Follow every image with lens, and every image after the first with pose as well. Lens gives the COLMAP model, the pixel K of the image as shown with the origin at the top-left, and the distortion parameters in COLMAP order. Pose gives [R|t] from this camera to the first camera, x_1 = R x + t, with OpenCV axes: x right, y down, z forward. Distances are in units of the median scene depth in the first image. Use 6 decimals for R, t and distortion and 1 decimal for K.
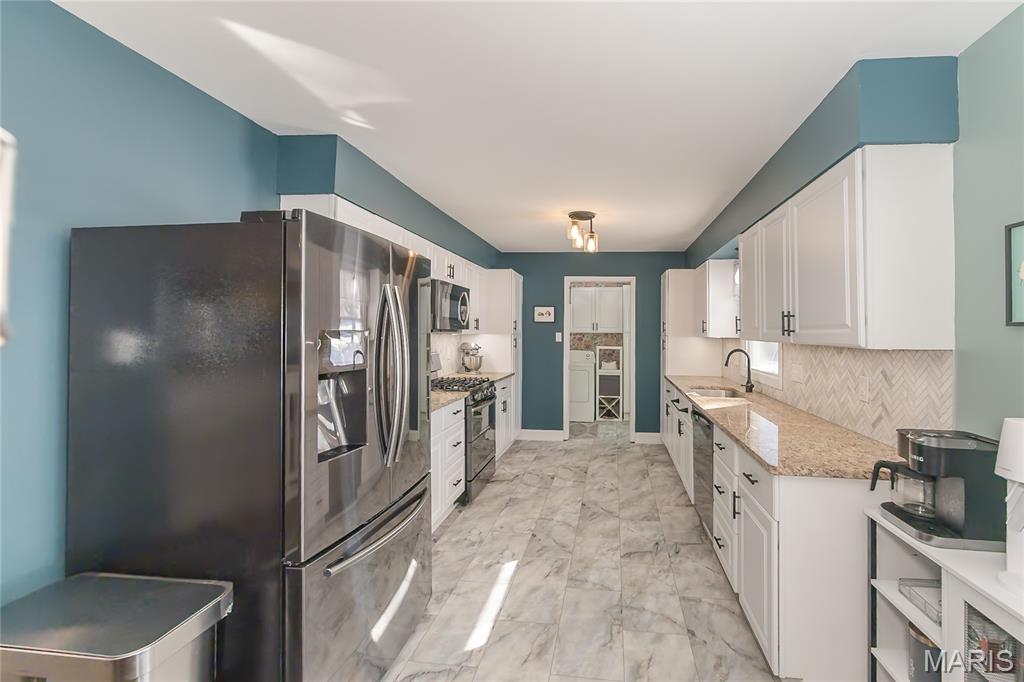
lens RADIAL K [[427.3, 0, 572.6], [0, 427.3, 326.1], [0, 0, 1]] dist [-0.009688, 0.000021]
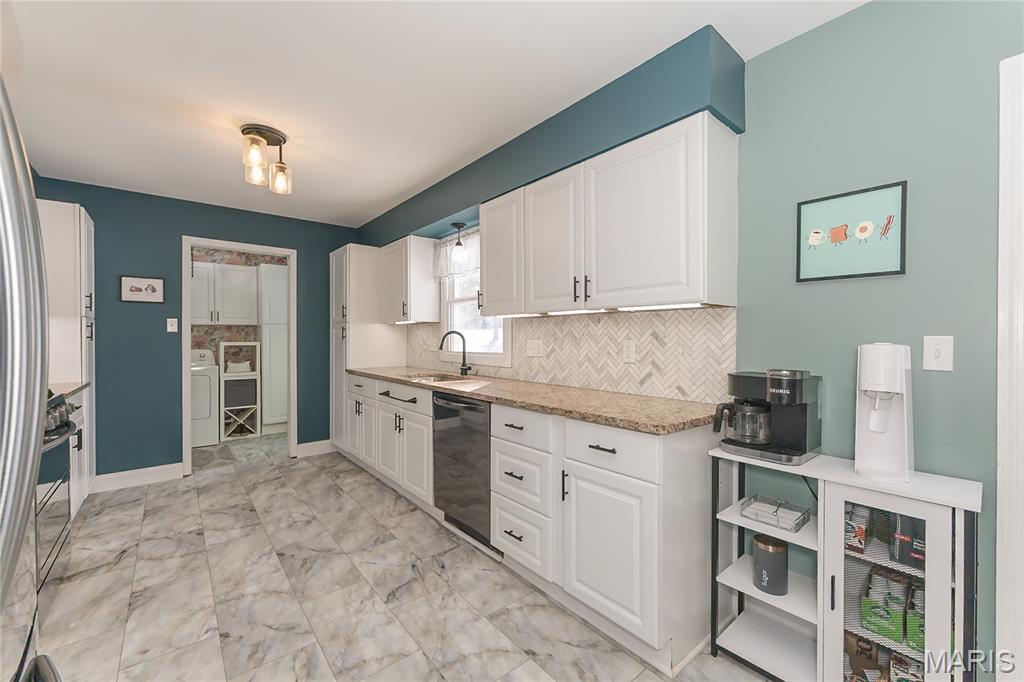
lens RADIAL K [[410.9, 0, 509.0], [0, 410.9, 337.6], [0, 0, 1]] dist [-0.001281, -0.000037]
pose [[0.712007, -0.009510, 0.702108, -0.158534], [-0.001113, 0.999892, 0.014671, 0.051345], [-0.702172, -0.011227, 0.711919, 0.244612]]
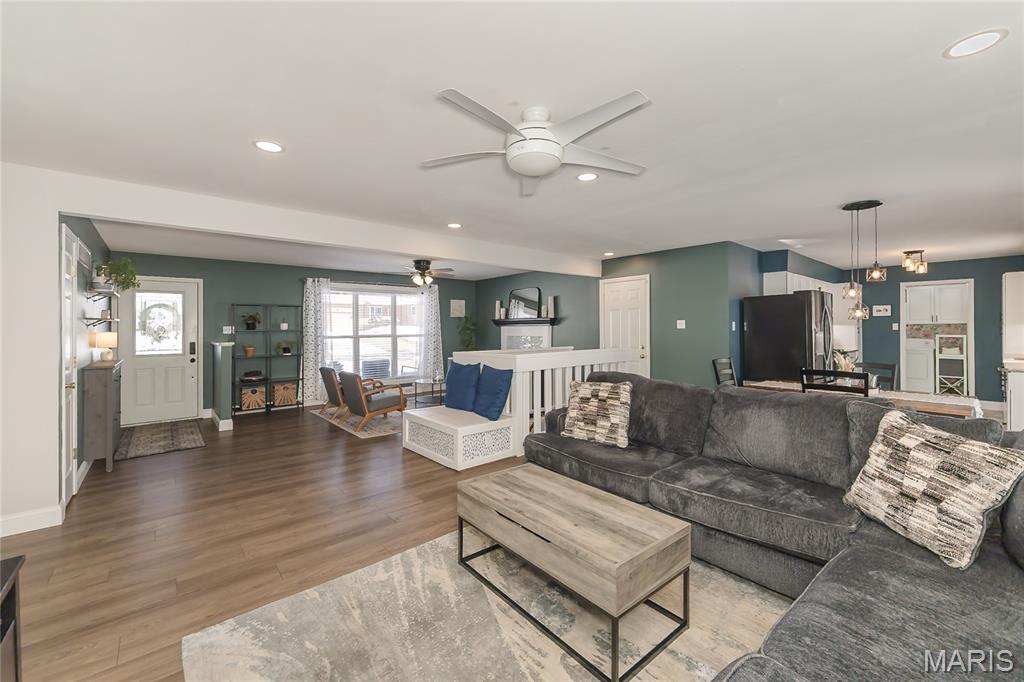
lens RADIAL K [[416.2, 0, 515.8], [0, 416.2, 326.8], [0, 0, 1]] dist [-0.015794, -0.000187]
pose [[0.716237, -0.012116, -0.697752, 0.021552], [0.017320, 0.999850, 0.000417, 0.006466], [0.697642, -0.012384, 0.716339, -1.200234]]
